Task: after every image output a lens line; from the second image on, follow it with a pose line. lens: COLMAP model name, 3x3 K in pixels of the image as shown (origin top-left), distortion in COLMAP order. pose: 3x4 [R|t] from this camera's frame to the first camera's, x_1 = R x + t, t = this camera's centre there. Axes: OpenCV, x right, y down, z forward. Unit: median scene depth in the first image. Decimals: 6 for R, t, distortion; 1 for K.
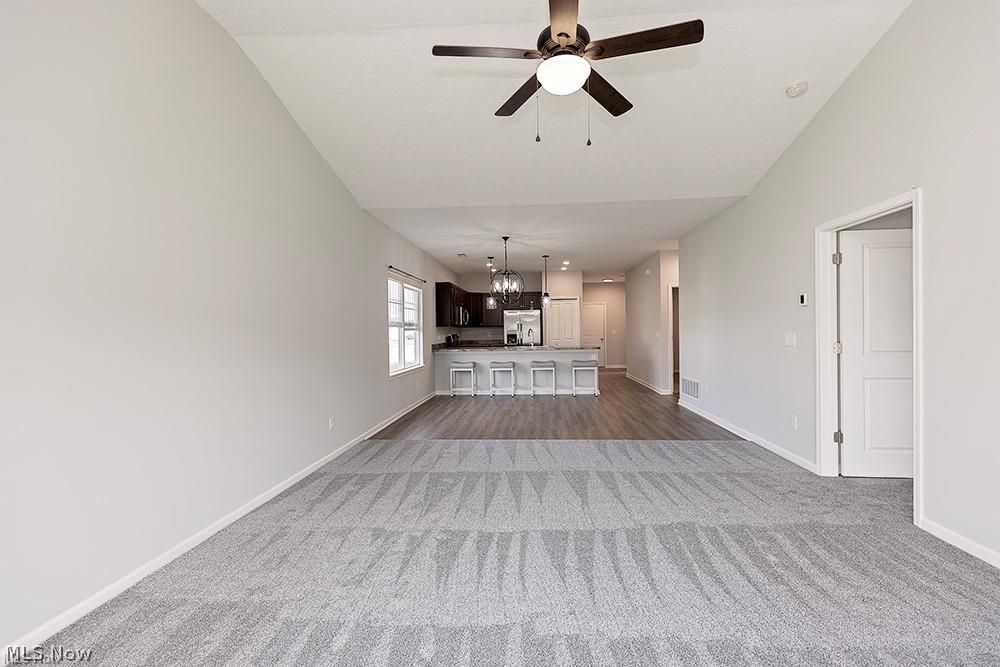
lens RADIAL K [[451.4, 0, 507.9], [0, 451.4, 335.8], [0, 0, 1]] dist [0.006409, 0.000001]
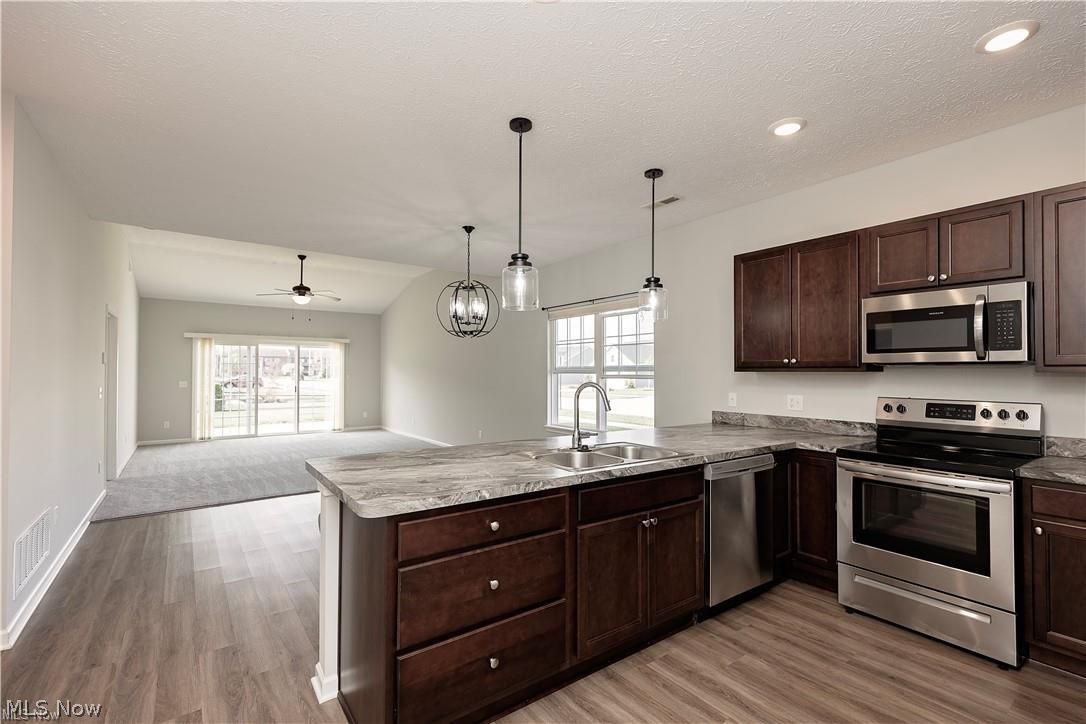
lens RADIAL K [[482.5, 0, 553.3], [0, 482.5, 366.4], [0, 0, 1]] dist [0.009238, -0.000571]
pose [[-0.756538, 0.003171, -0.653942, 0.269222], [0.000579, 0.999991, 0.004179, -0.027449], [0.653949, 0.002783, -0.756533, 1.254058]]
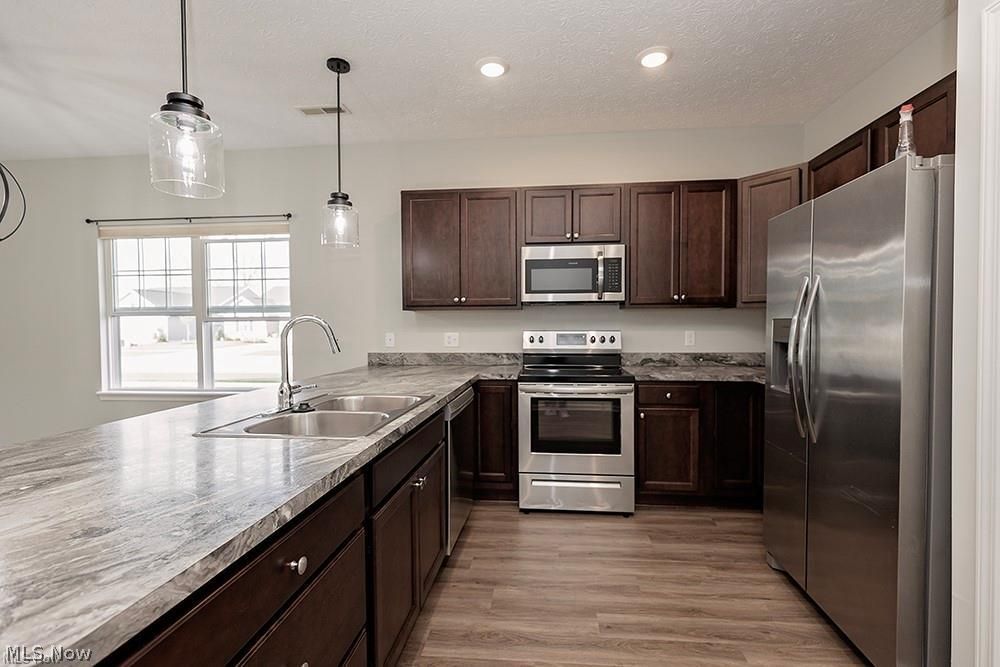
lens RADIAL K [[445.6, 0, 502.3], [0, 445.6, 333.9], [0, 0, 1]] dist [0.007282, -0.000108]
pose [[-0.032190, 0.038876, -0.998725, 0.252691], [-0.004872, 0.999225, 0.039052, -0.015940], [0.999470, 0.006123, -0.031975, 1.134150]]
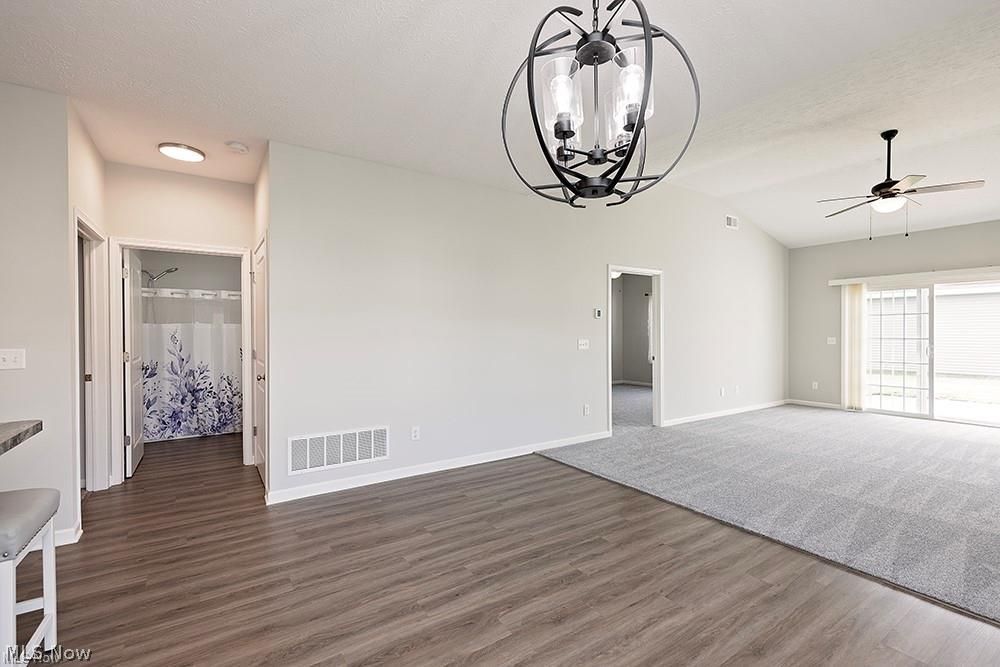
lens RADIAL K [[451.4, 0, 507.9], [0, 451.4, 335.8], [0, 0, 1]] dist [0.006409, 0.000001]
pose [[-0.612684, 0.011603, 0.790242, -0.106587], [0.023463, 0.999719, 0.003512, -0.011354], [-0.789979, 0.020694, -0.612784, 0.926545]]
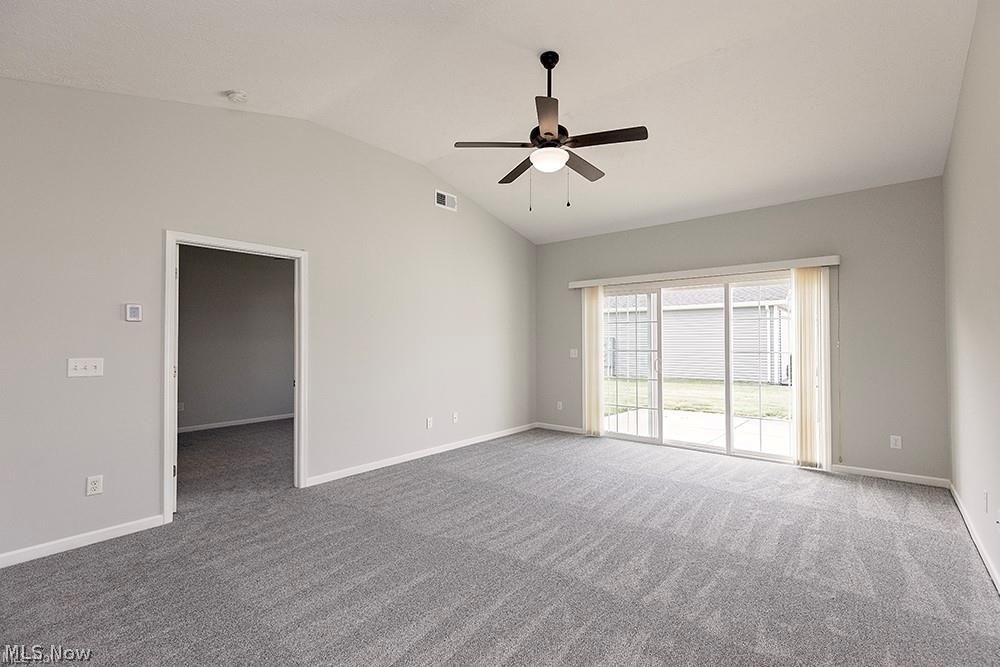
lens RADIAL K [[447.2, 0, 514.0], [0, 447.2, 333.7], [0, 0, 1]] dist [0.006081, 0.000073]
pose [[-0.813890, 0.026233, 0.580426, -0.144565], [0.022308, 0.999655, -0.013899, -0.008032], [-0.580590, 0.001635, -0.814194, 0.569260]]
